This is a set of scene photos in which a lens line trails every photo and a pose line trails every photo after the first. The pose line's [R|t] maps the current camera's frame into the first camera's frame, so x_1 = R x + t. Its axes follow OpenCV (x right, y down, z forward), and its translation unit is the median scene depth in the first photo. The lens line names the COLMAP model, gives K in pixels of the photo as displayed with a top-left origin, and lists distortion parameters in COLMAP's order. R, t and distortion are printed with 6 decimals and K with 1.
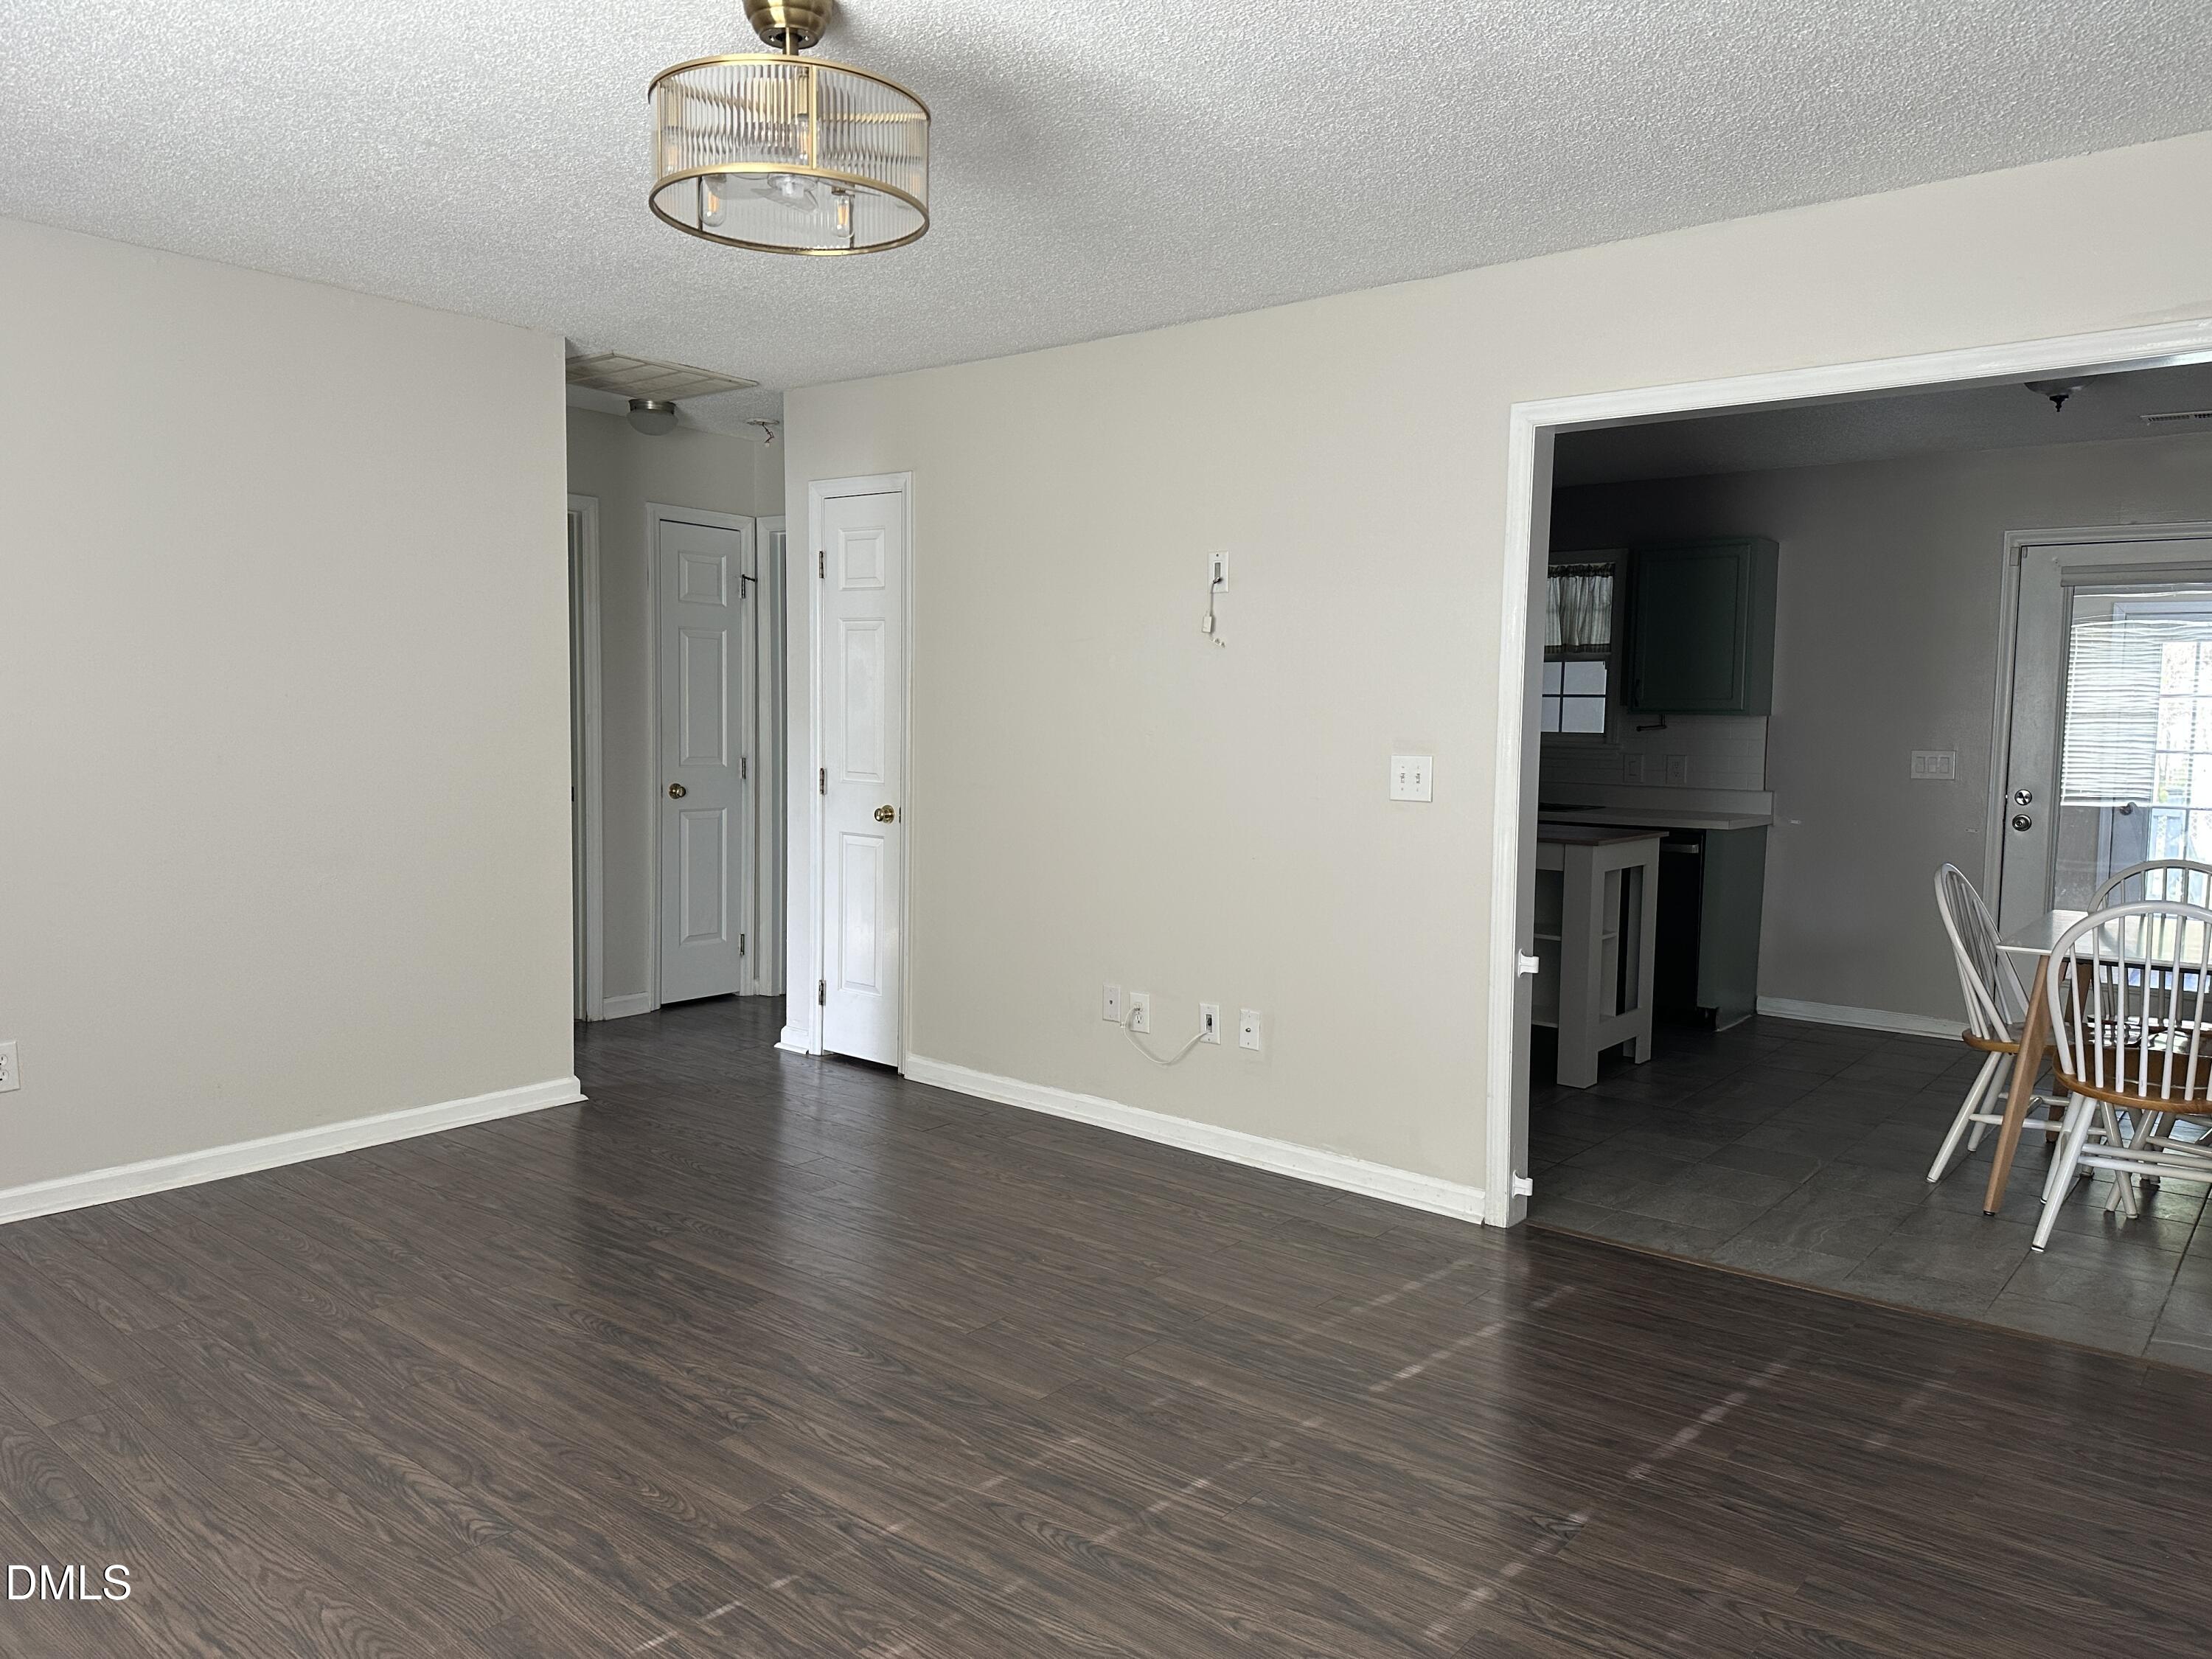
lens RADIAL K [[1539.1, 0, 1127.0], [0, 1539.1, 835.3], [0, 0, 1]] dist [0.067662, -0.064669]
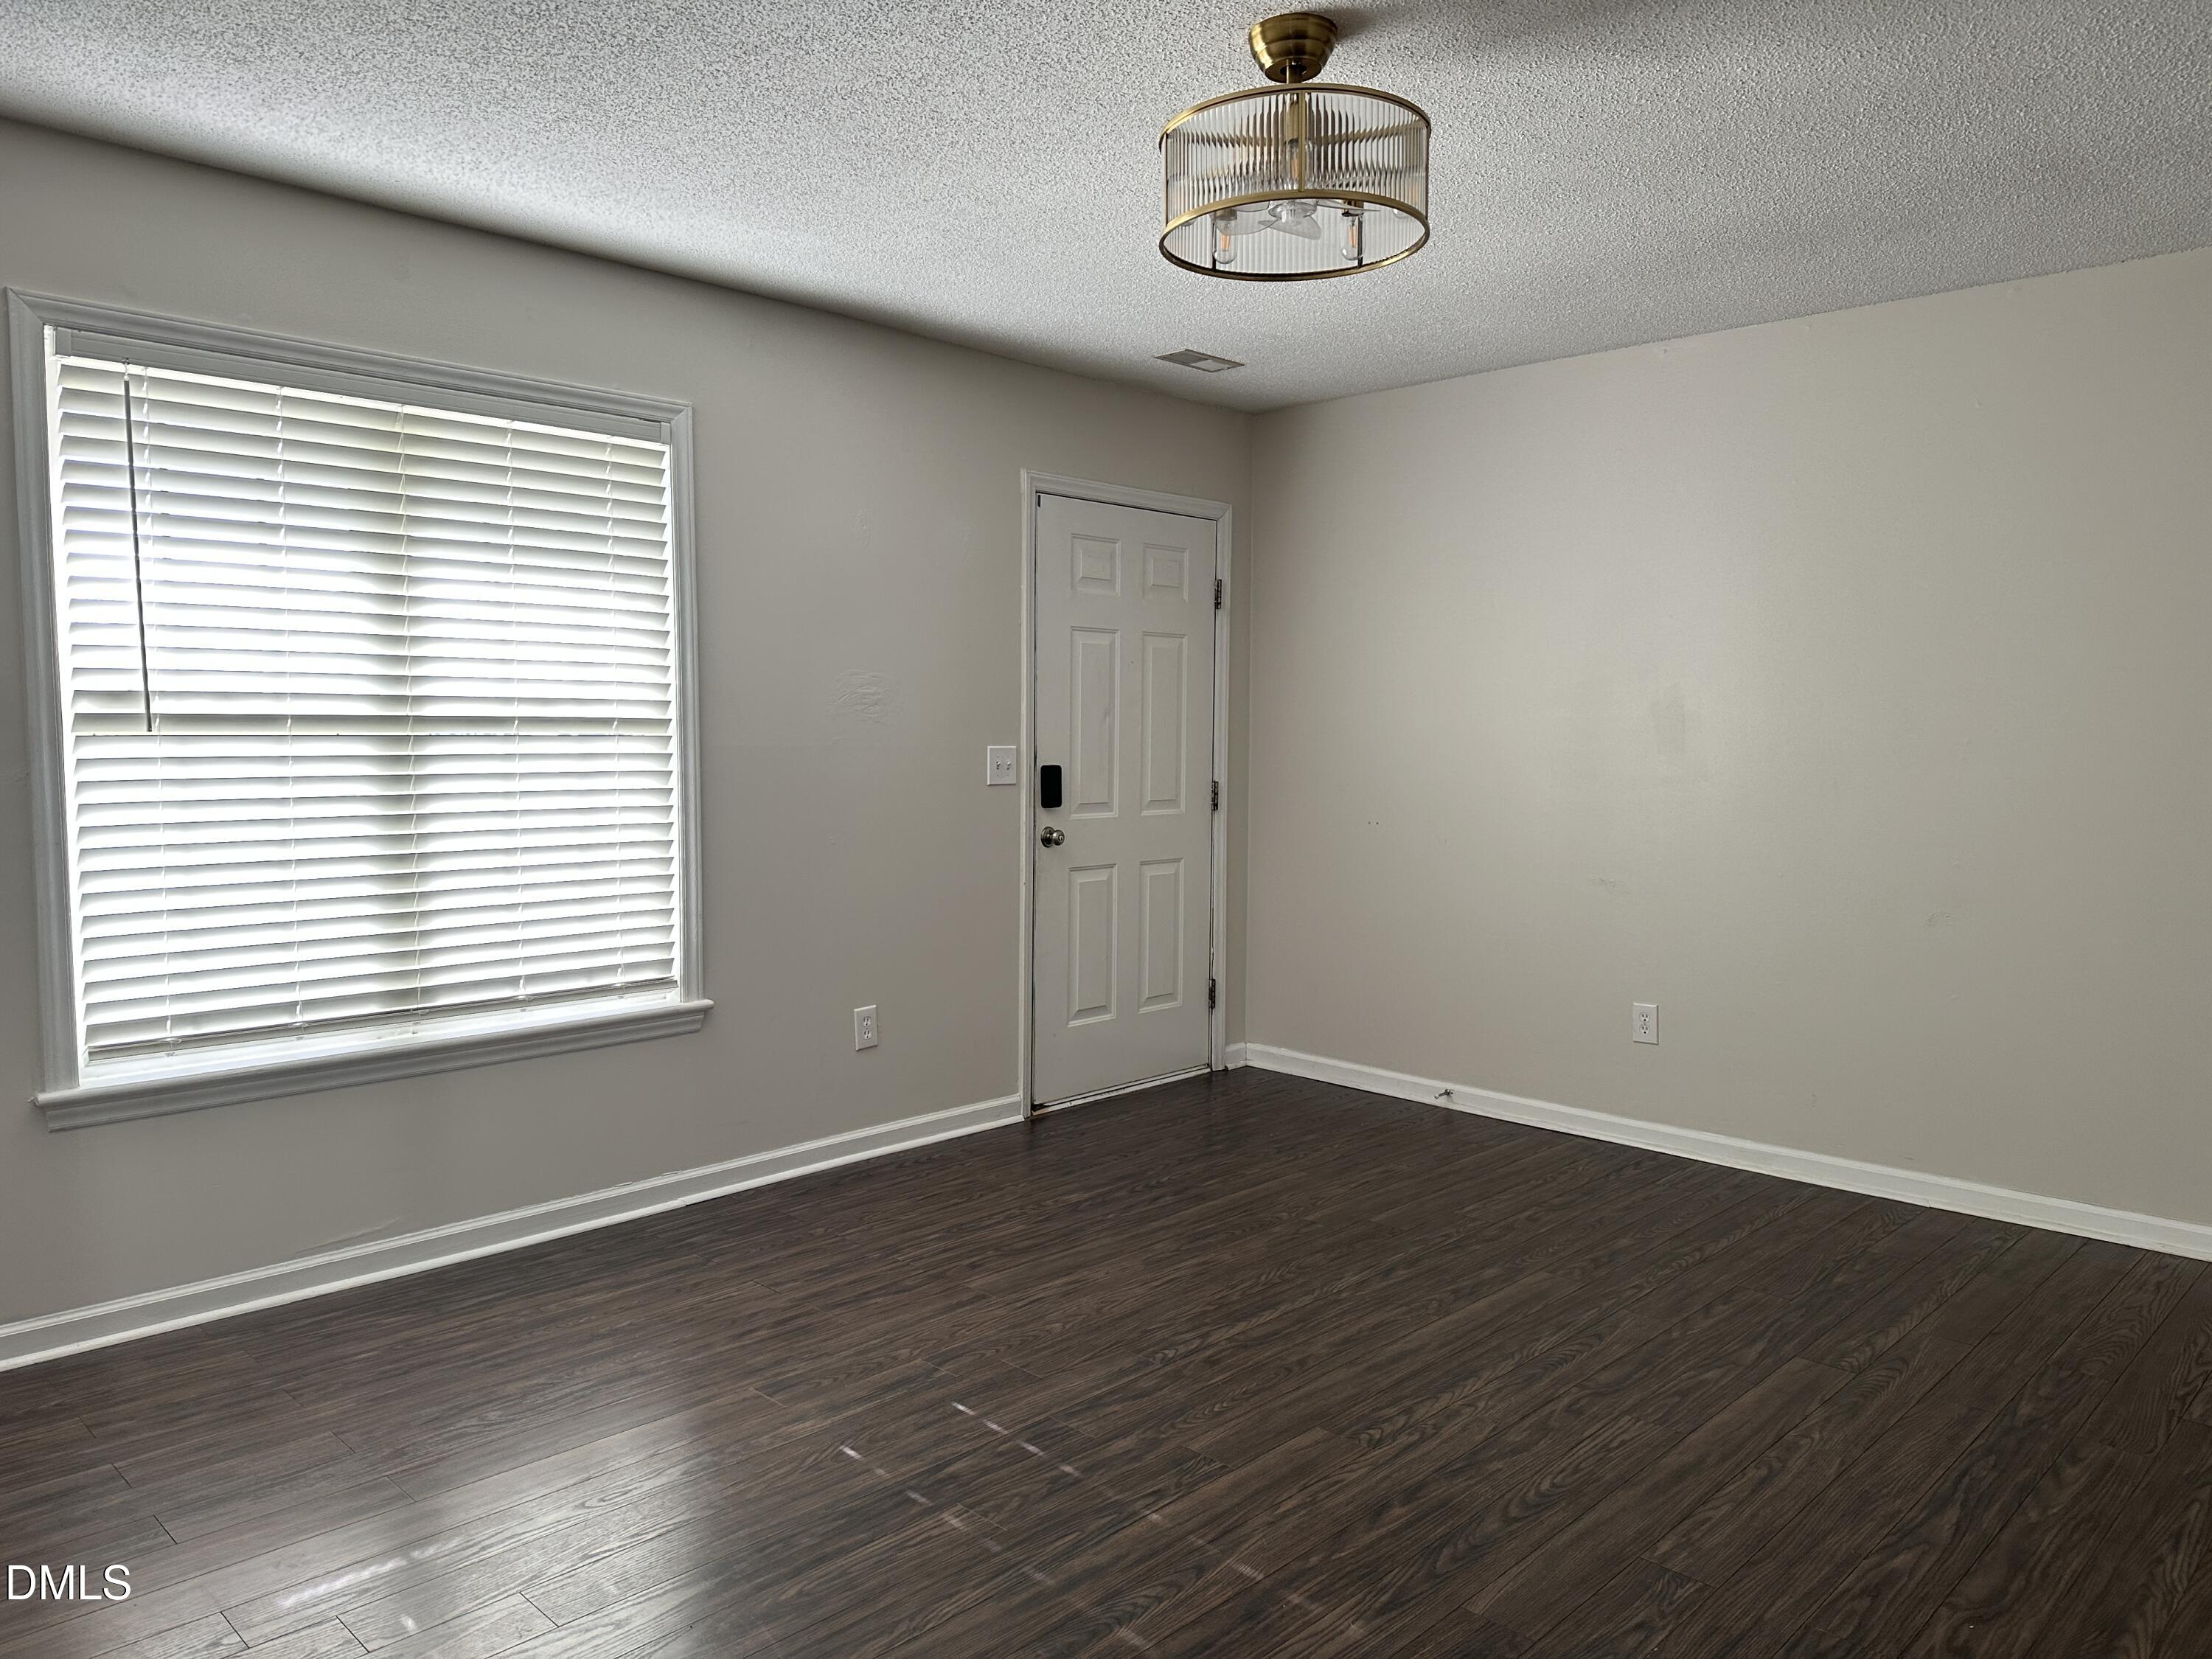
lens RADIAL K [[1539.1, 0, 1065.3], [0, 1539.1, 829.8], [0, 0, 1]] dist [0.067662, -0.064669]
pose [[-0.099602, 0.053080, -0.993611, 0.738716], [-0.088530, 0.994143, 0.061983, -0.053362], [0.991081, 0.094138, -0.094319, 0.869244]]
